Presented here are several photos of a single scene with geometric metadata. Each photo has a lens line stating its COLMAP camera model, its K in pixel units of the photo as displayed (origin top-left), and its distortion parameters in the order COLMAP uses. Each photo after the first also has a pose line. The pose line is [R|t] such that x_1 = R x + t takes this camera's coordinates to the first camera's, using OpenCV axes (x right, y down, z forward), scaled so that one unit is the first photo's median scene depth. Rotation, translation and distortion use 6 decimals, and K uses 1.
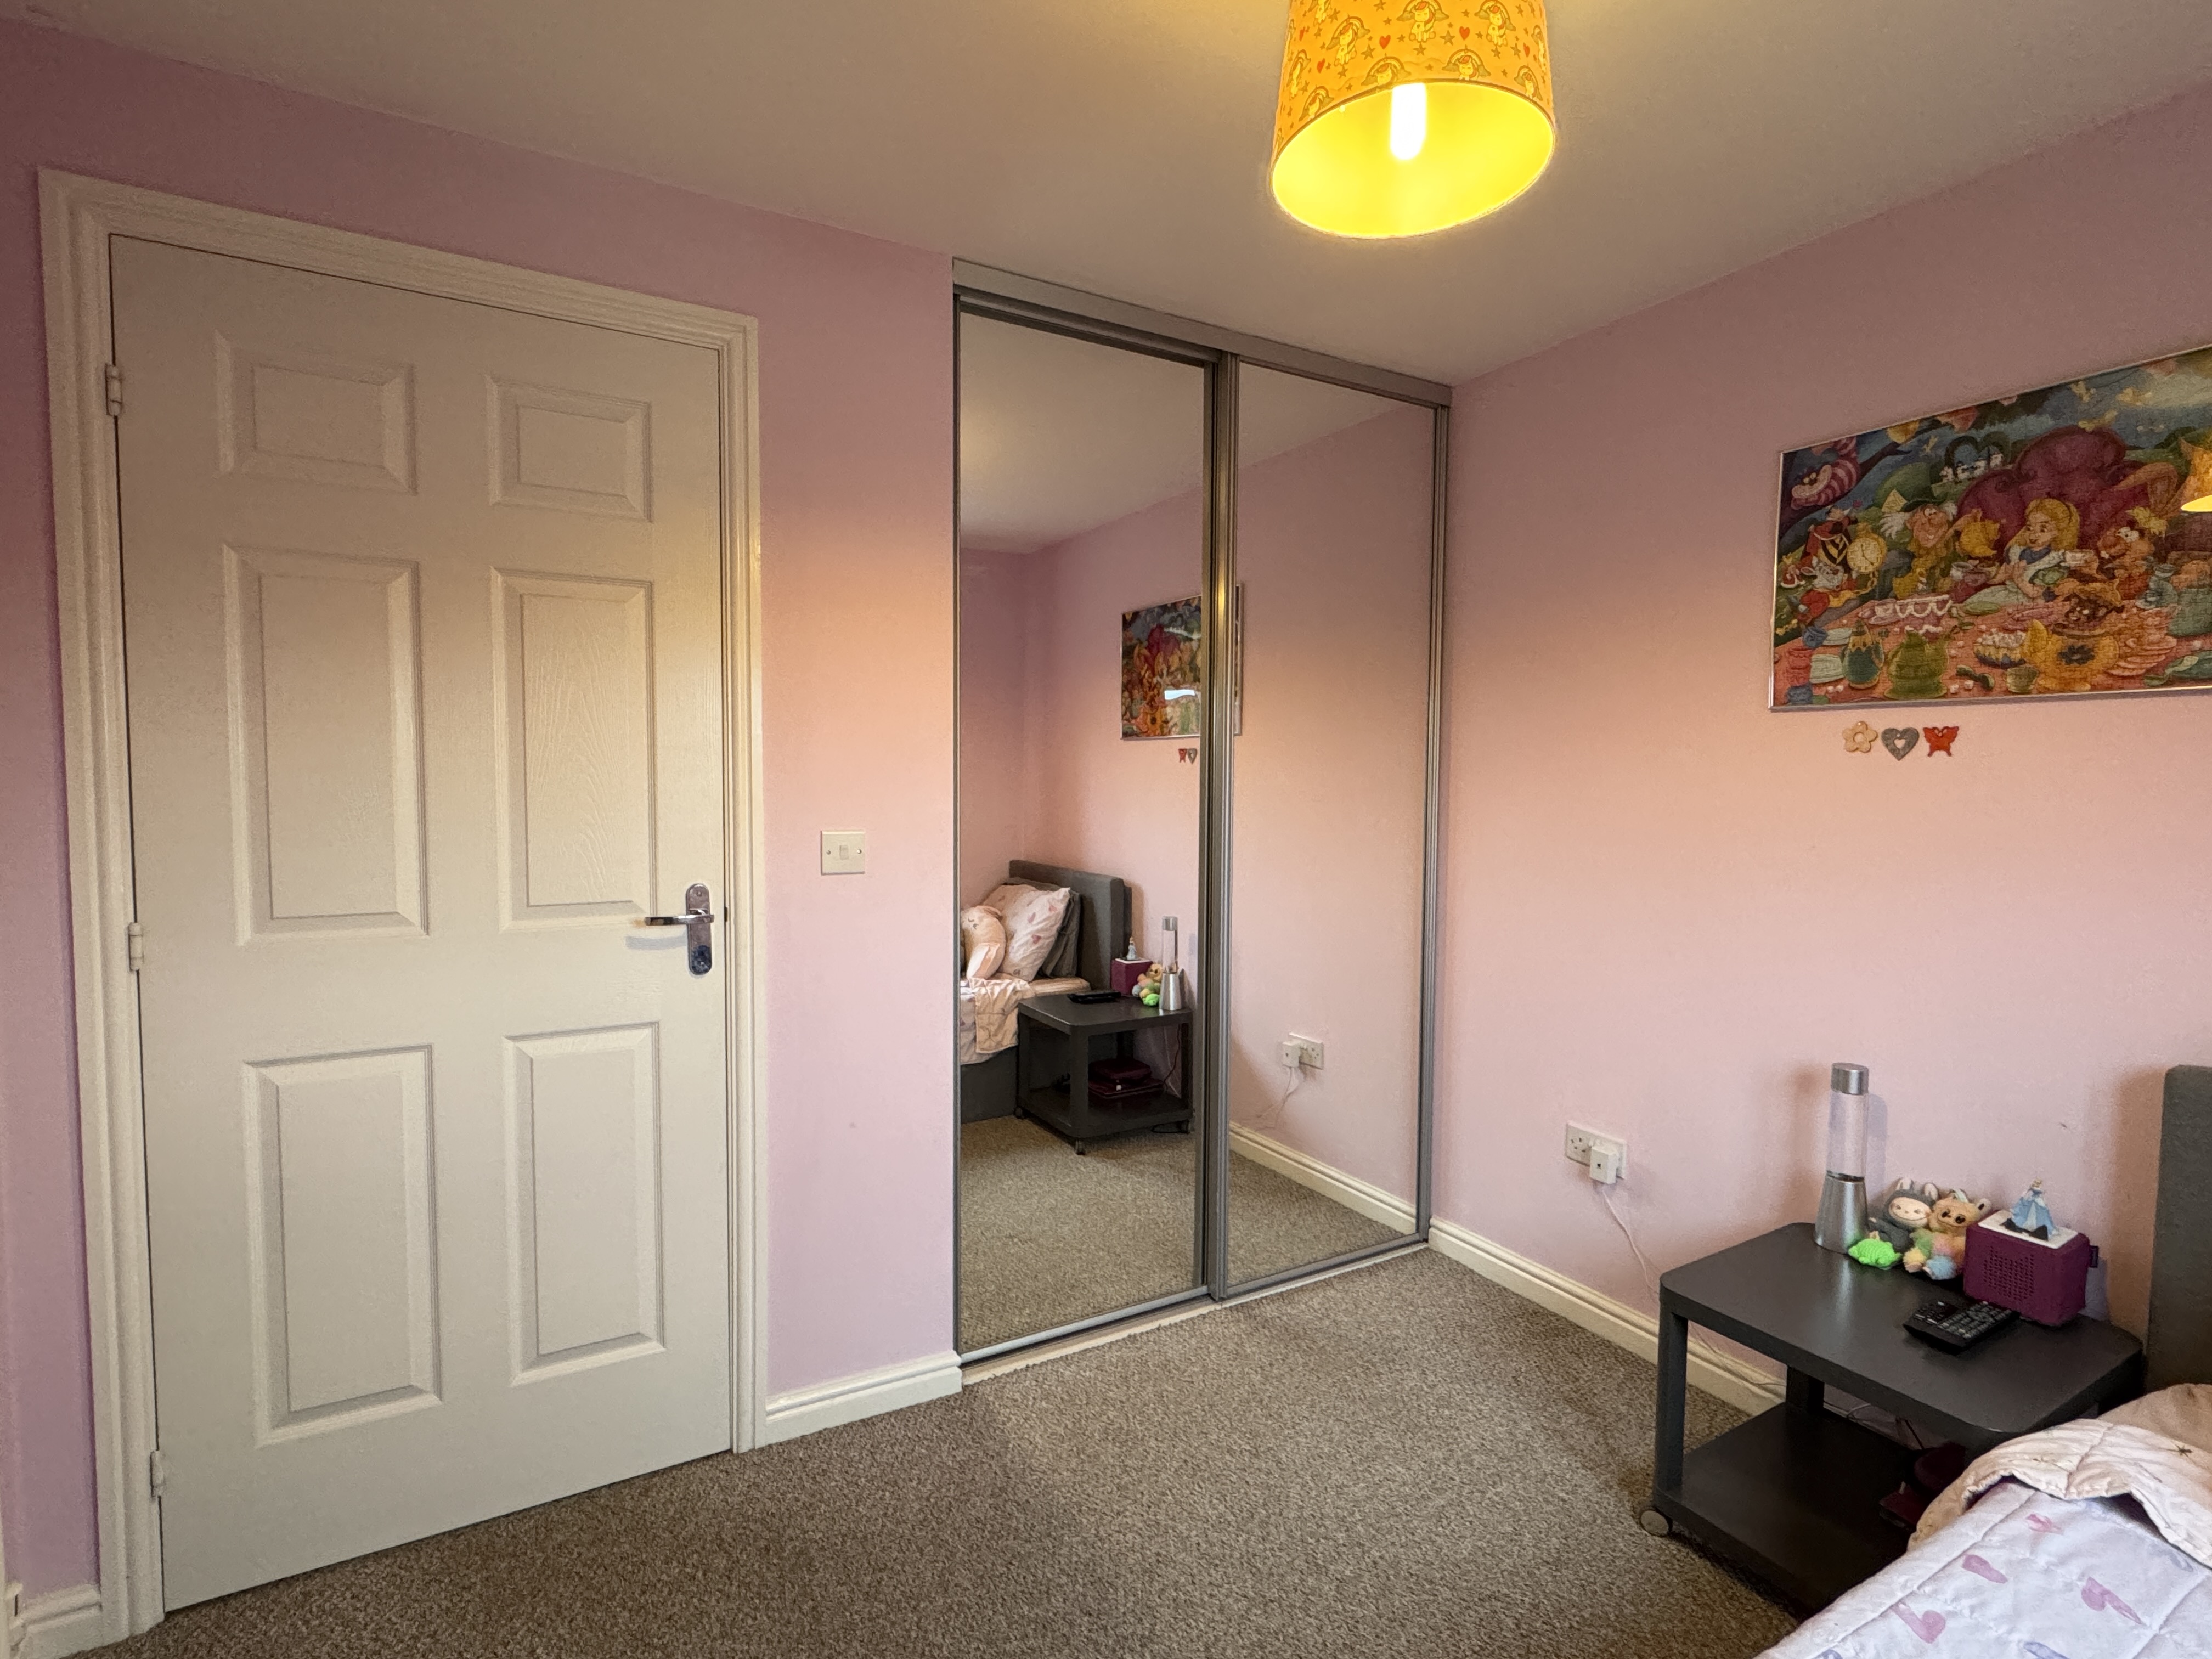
lens RADIAL K [[1067.3, 0, 1107.9], [0, 1067.3, 829.1], [0, 0, 1]] dist [-0.000954, -0.001554]
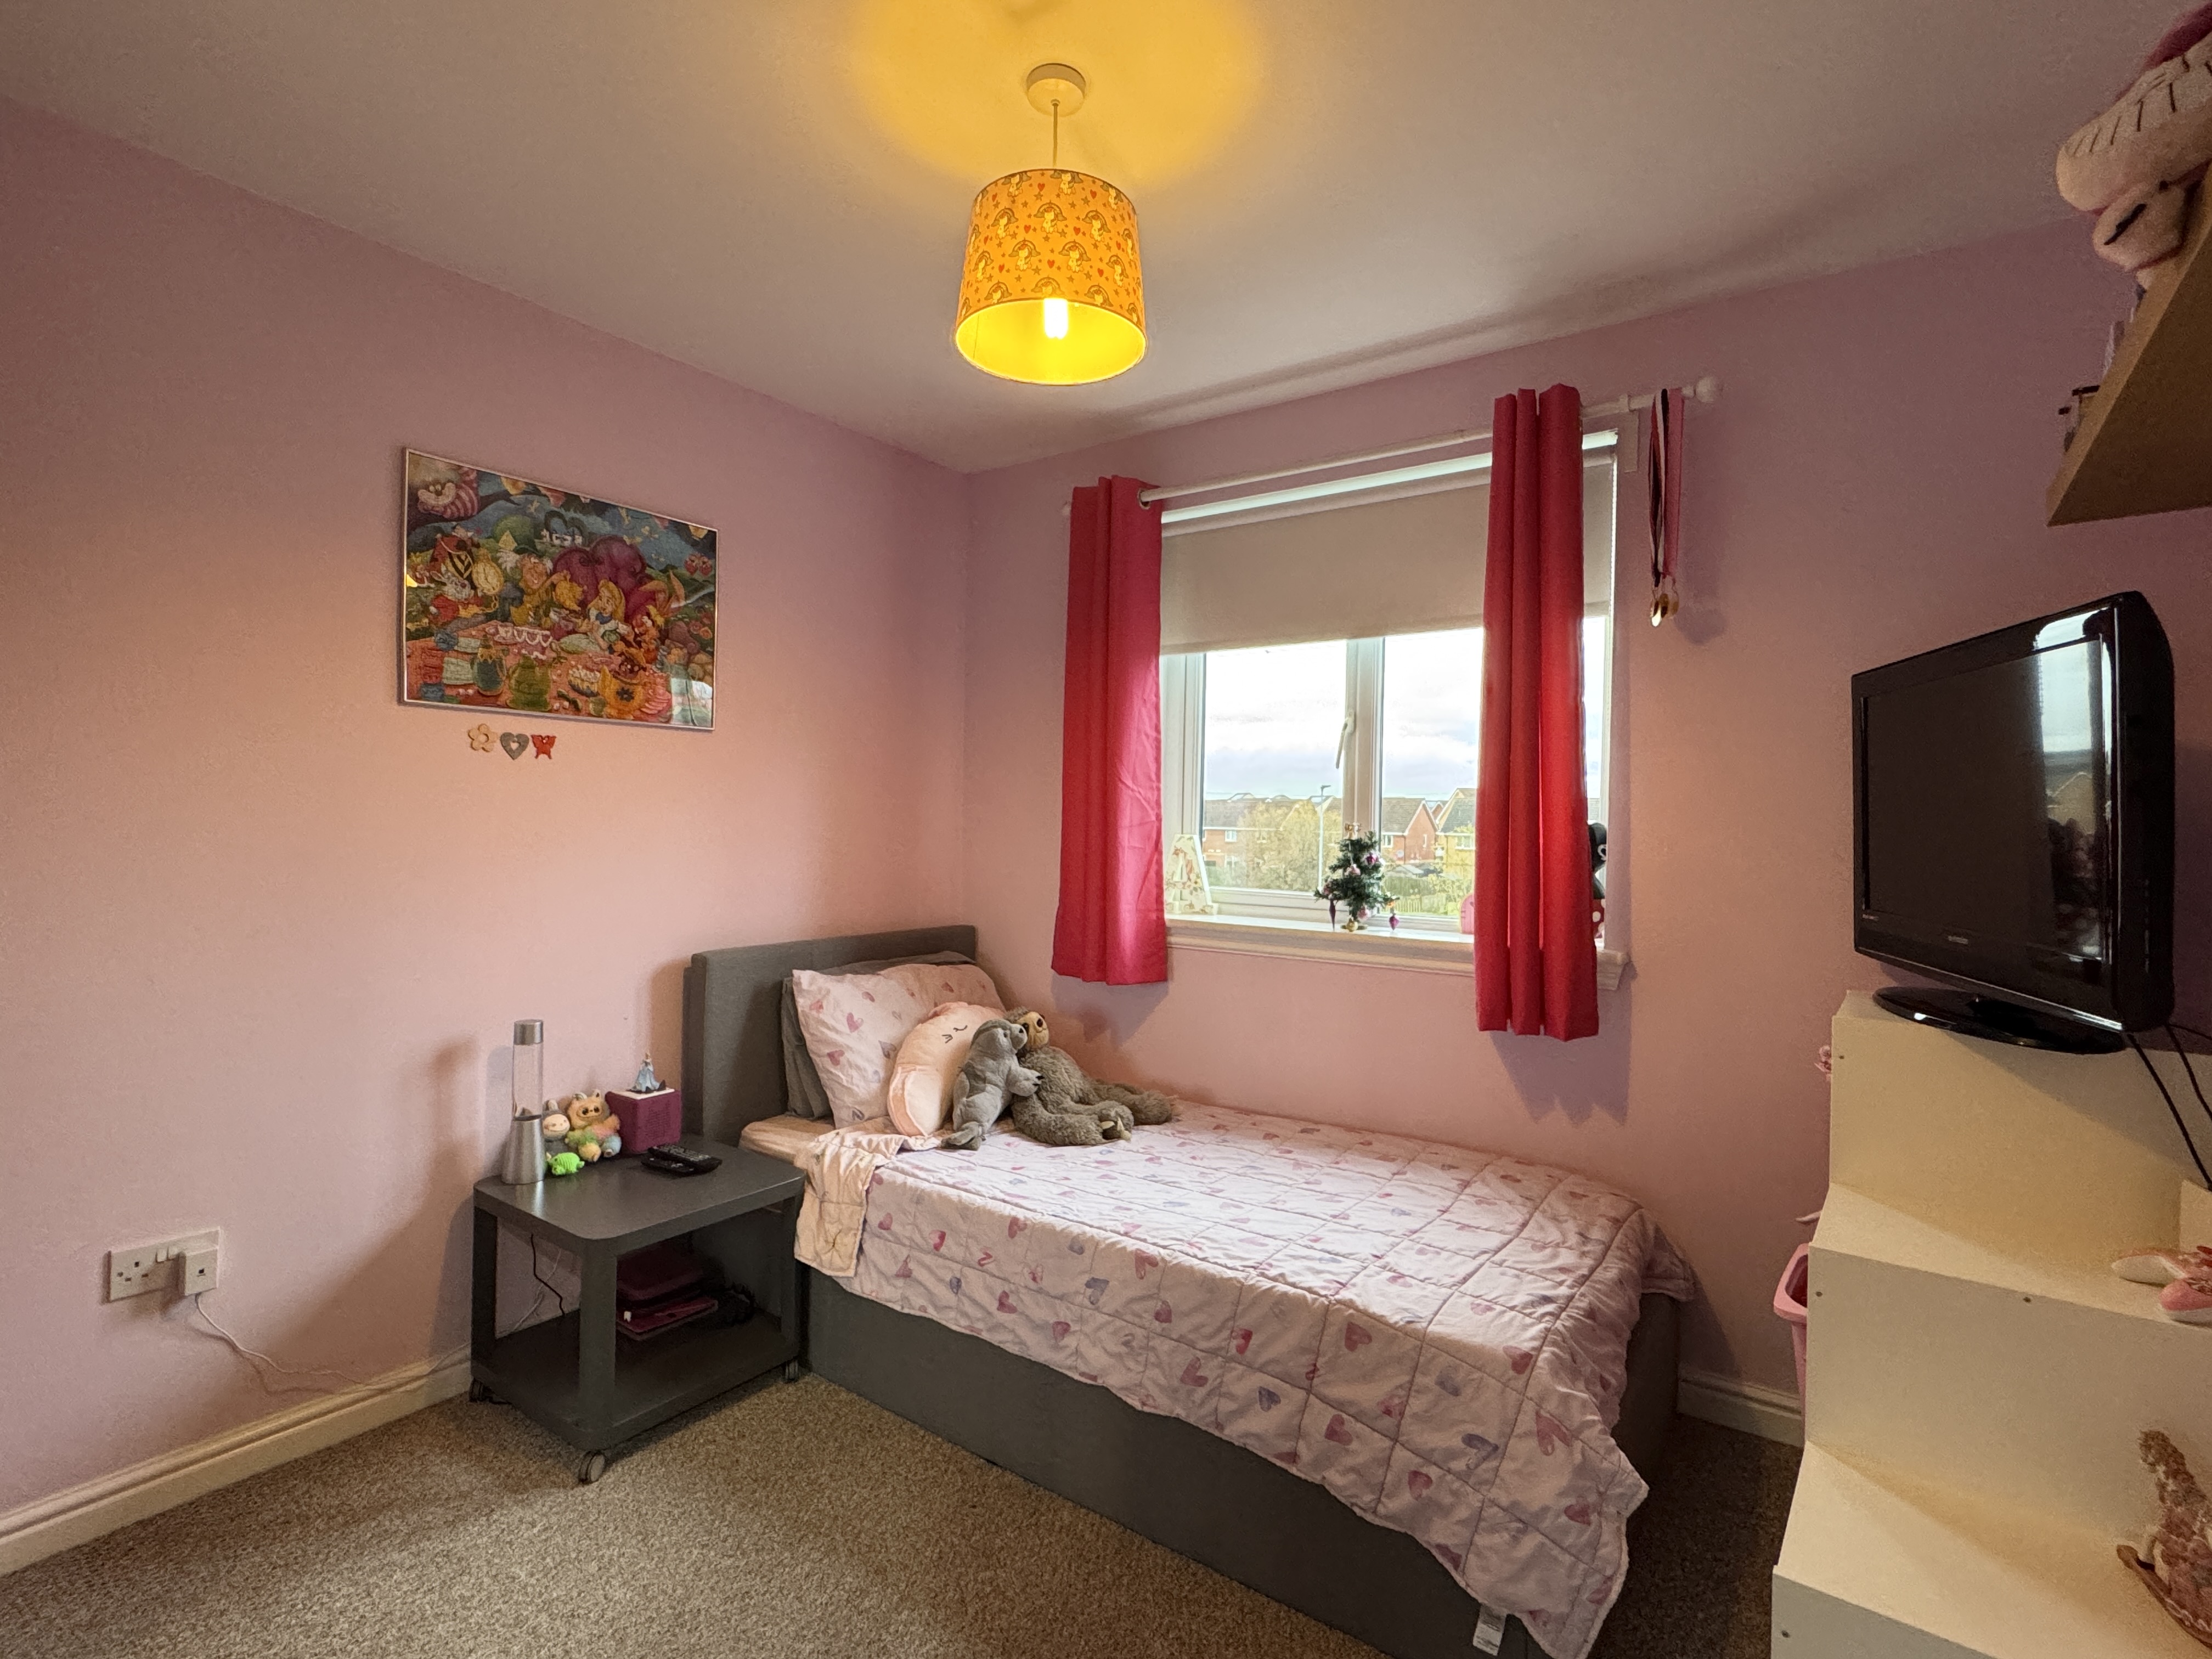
lens RADIAL K [[1067.3, 0, 1104.5], [0, 1067.3, 820.9], [0, 0, 1]] dist [-0.000954, -0.001554]
pose [[-0.427988, -0.017196, 0.903621, -0.637351], [0.026644, 0.999144, 0.031633, -0.017142], [-0.903392, 0.037614, -0.427164, 0.943104]]
